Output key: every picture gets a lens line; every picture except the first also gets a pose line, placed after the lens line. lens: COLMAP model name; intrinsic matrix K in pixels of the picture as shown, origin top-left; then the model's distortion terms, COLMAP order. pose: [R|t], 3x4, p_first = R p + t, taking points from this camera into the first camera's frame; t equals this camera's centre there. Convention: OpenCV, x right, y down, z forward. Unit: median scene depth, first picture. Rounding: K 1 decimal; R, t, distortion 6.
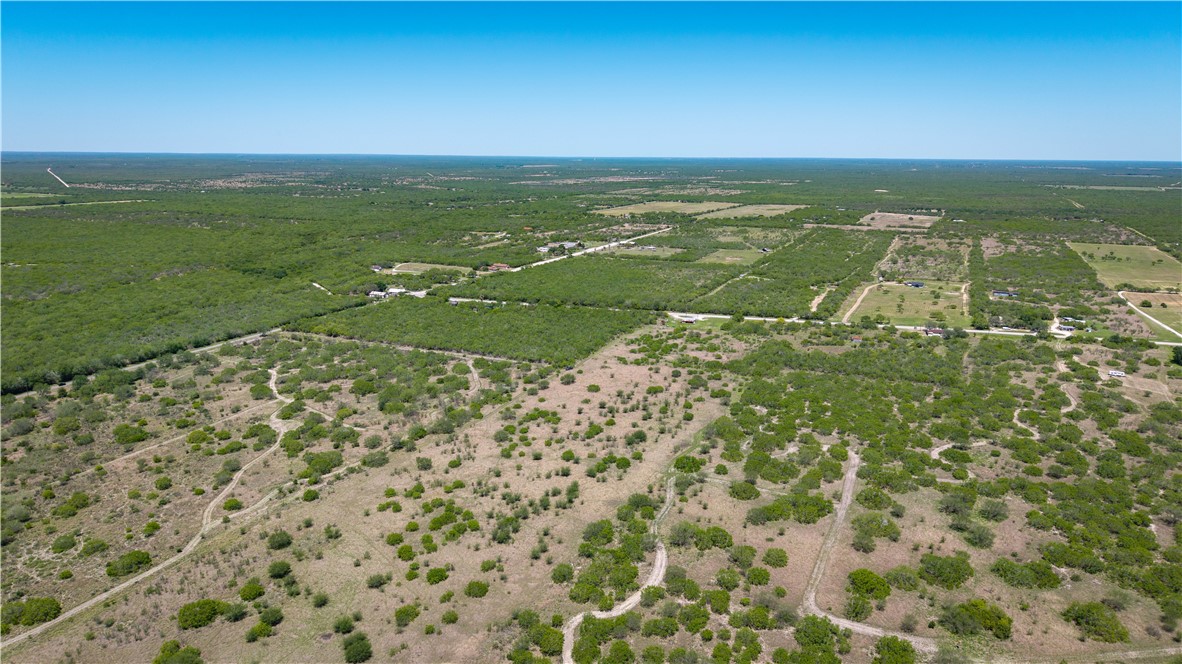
lens RADIAL K [[793.1, 0, 589.1], [0, 793.1, 325.8], [0, 0, 1]] dist [0.034321, -0.041253]
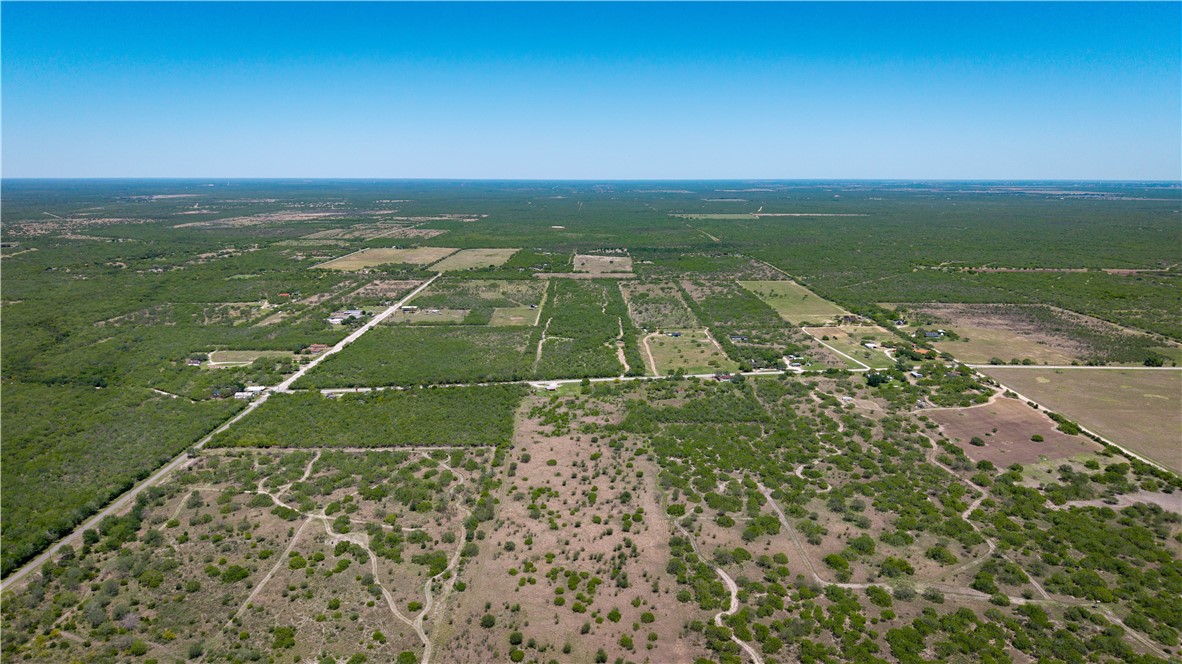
lens RADIAL K [[793.1, 0, 593.0], [0, 793.1, 327.5], [0, 0, 1]] dist [0.034321, -0.041253]
pose [[0.901884, -0.087113, 0.423103, -0.571499], [0.095237, 0.995453, 0.001949, -0.169841], [-0.421349, 0.038537, 0.906079, -0.269959]]
